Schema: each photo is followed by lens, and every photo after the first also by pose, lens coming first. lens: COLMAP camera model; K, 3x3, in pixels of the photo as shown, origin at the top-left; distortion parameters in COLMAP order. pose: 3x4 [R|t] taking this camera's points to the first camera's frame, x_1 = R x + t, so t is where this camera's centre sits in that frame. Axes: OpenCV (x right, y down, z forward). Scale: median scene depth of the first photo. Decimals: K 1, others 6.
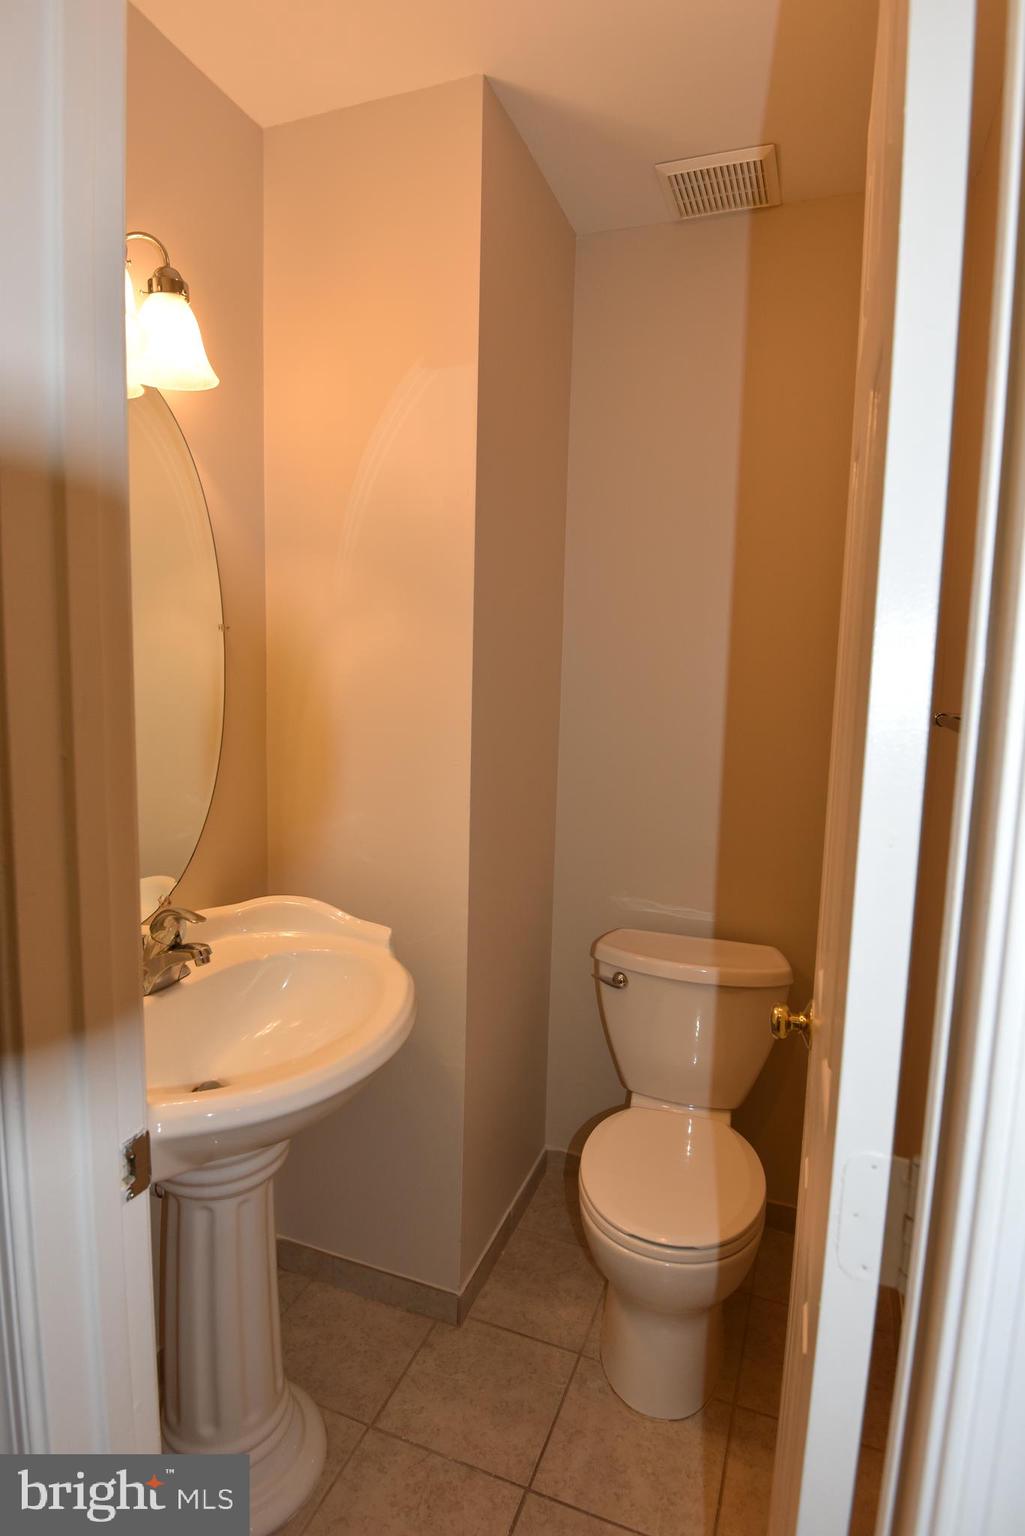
lens RADIAL K [[799.3, 0, 512.5], [0, 799.3, 768.0], [0, 0, 1]] dist [0.001394, -0.049922]
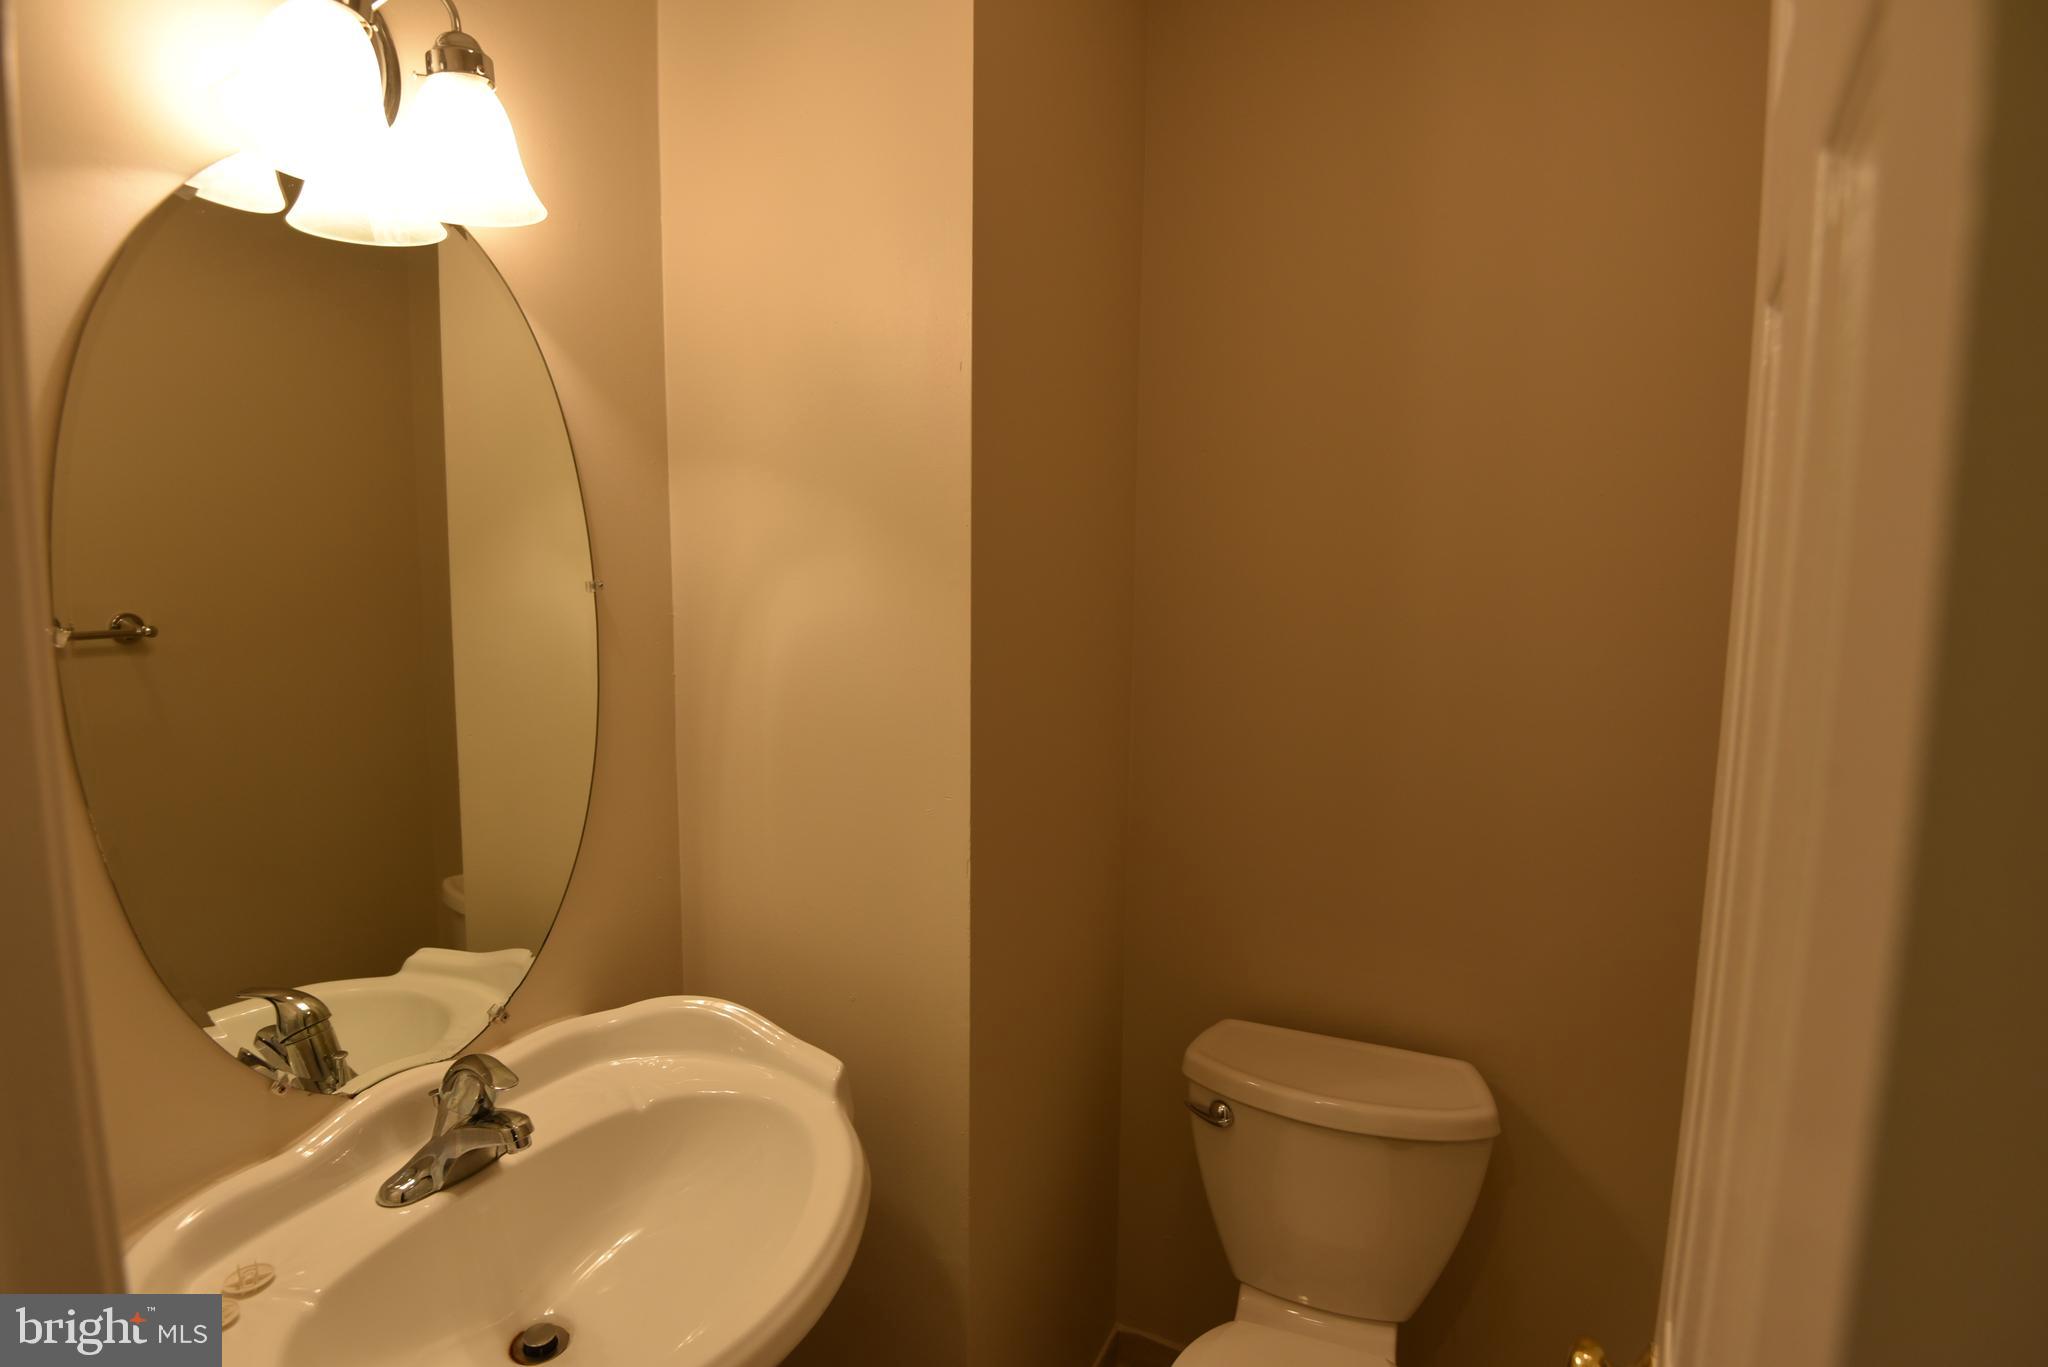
lens RADIAL K [[1000.1, 0, 1024.0], [0, 1000.1, 683.5], [0, 0, 1]] dist [-0.035750, 0.000211]
pose [[0.995373, -0.011015, -0.095451, 0.071182], [0.010736, 0.999936, -0.003441, -0.096672], [0.095483, 0.002400, 0.995428, 0.240267]]
